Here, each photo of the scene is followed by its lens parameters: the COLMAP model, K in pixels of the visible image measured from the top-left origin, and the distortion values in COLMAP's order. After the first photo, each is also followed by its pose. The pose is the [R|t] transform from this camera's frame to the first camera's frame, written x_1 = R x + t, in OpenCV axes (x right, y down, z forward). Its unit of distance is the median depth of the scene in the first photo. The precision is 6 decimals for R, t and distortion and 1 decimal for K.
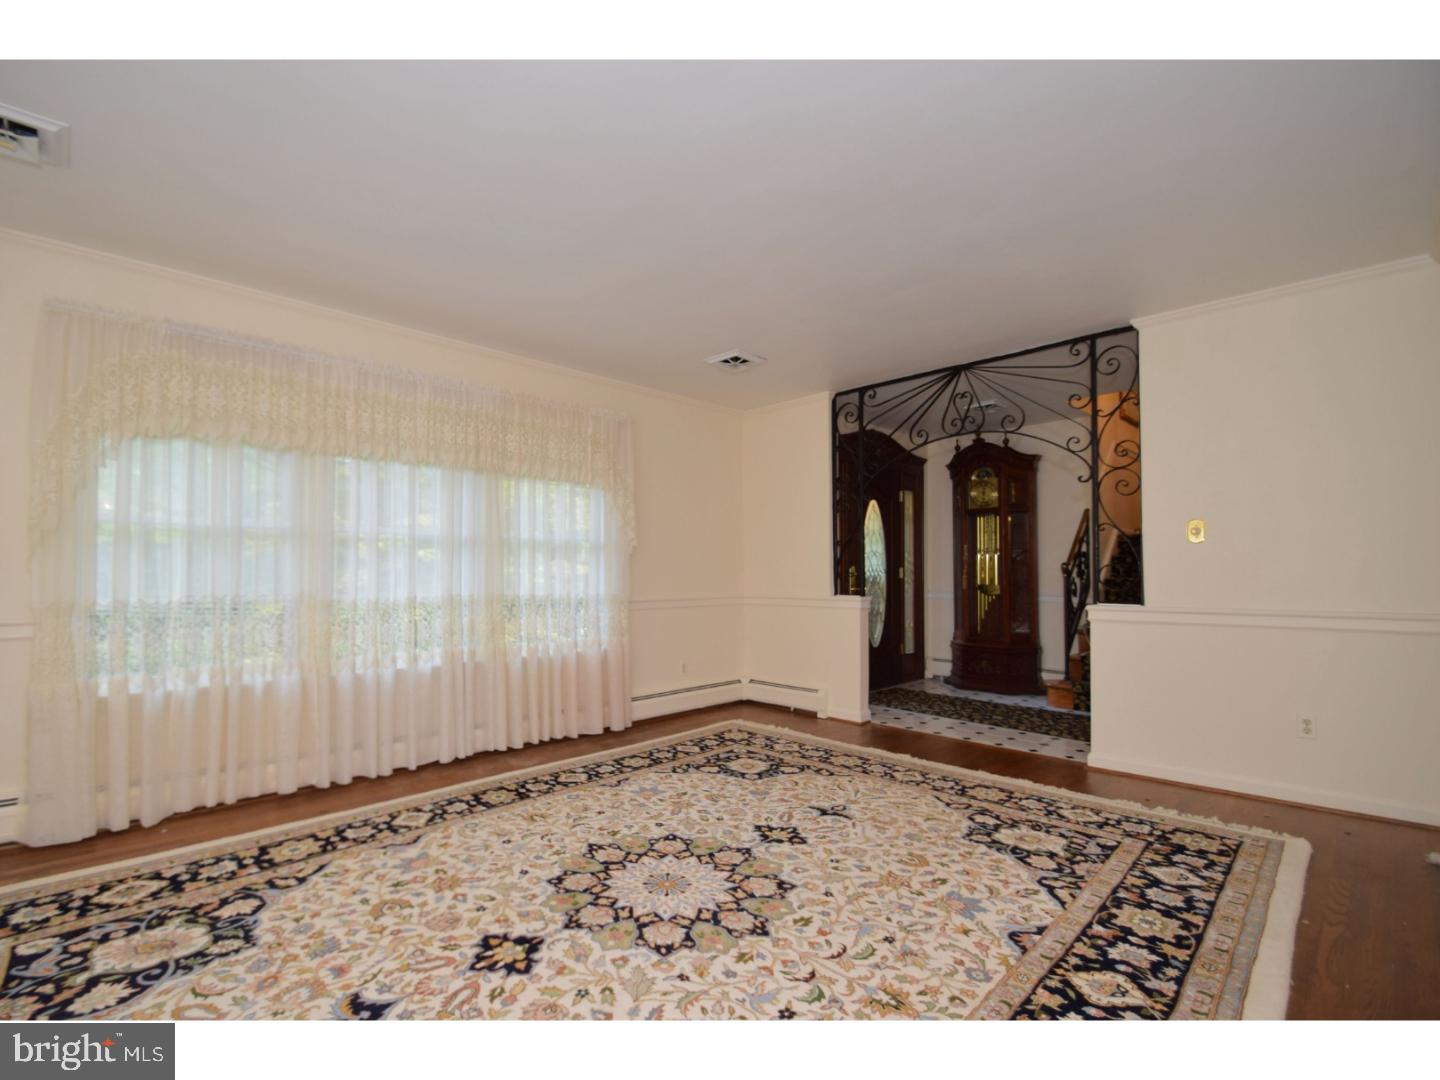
lens RADIAL K [[634.7, 0, 675.8], [0, 634.7, 558.3], [0, 0, 1]] dist [0.002216, -0.017784]
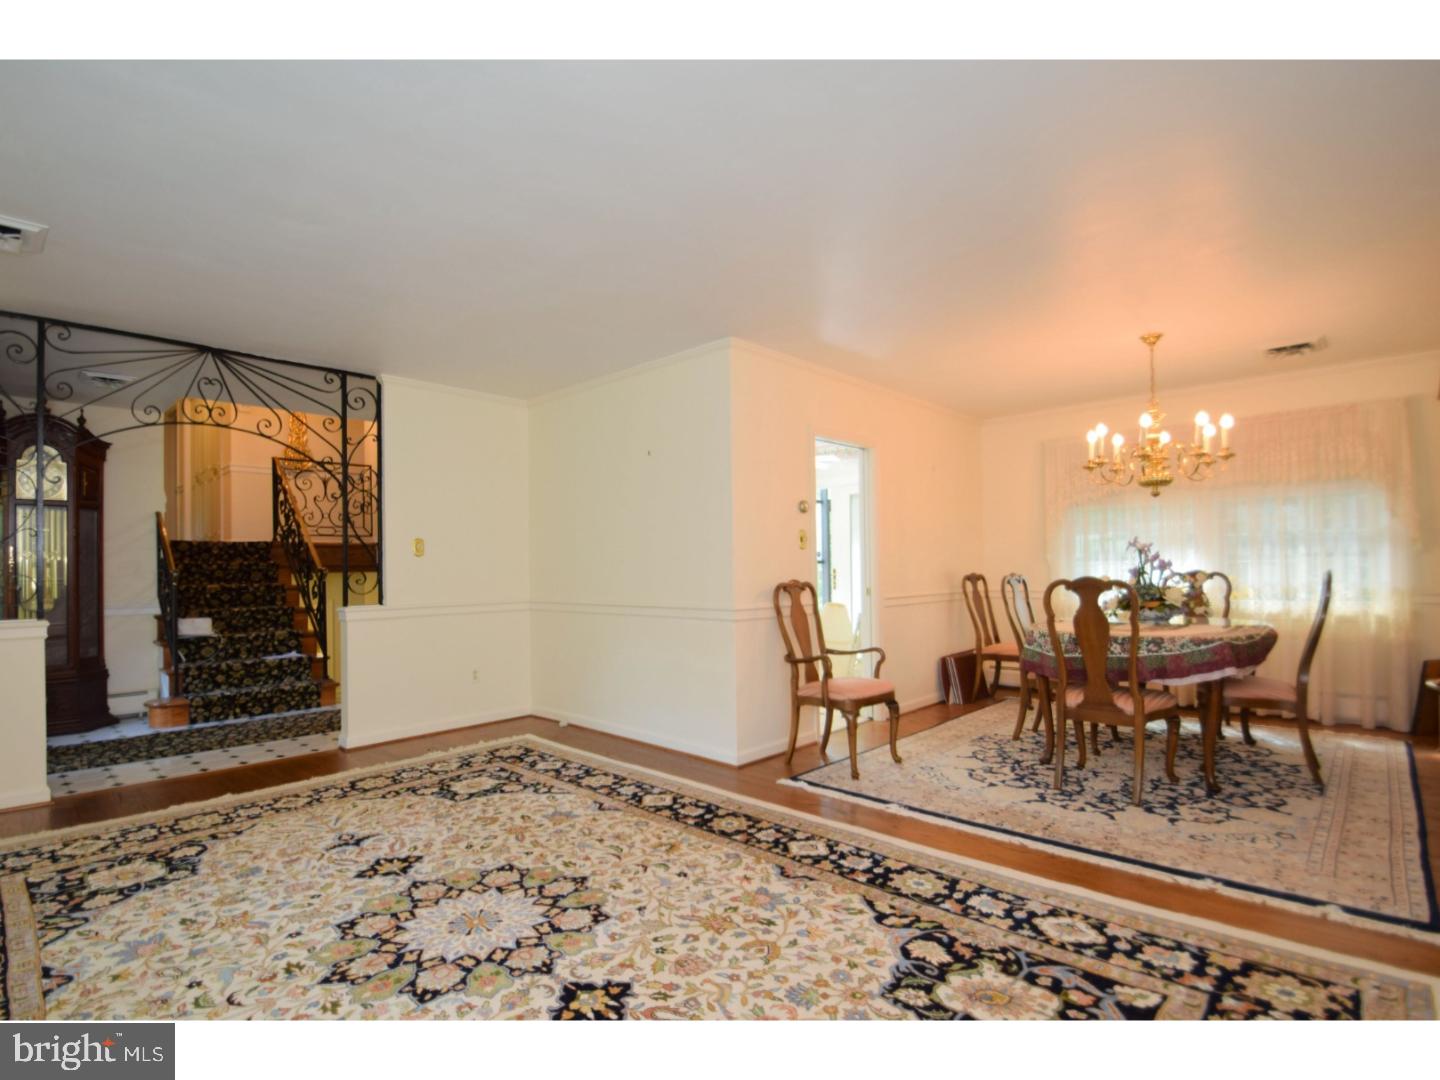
lens RADIAL K [[684.6, 0, 674.3], [0, 684.6, 559.0], [0, 0, 1]] dist [-0.001001, -0.018958]
pose [[-0.002375, 0.013214, 0.999910, -0.813072], [-0.007349, 0.999885, -0.013231, -0.002970], [-0.999970, -0.007379, -0.002278, 0.573564]]
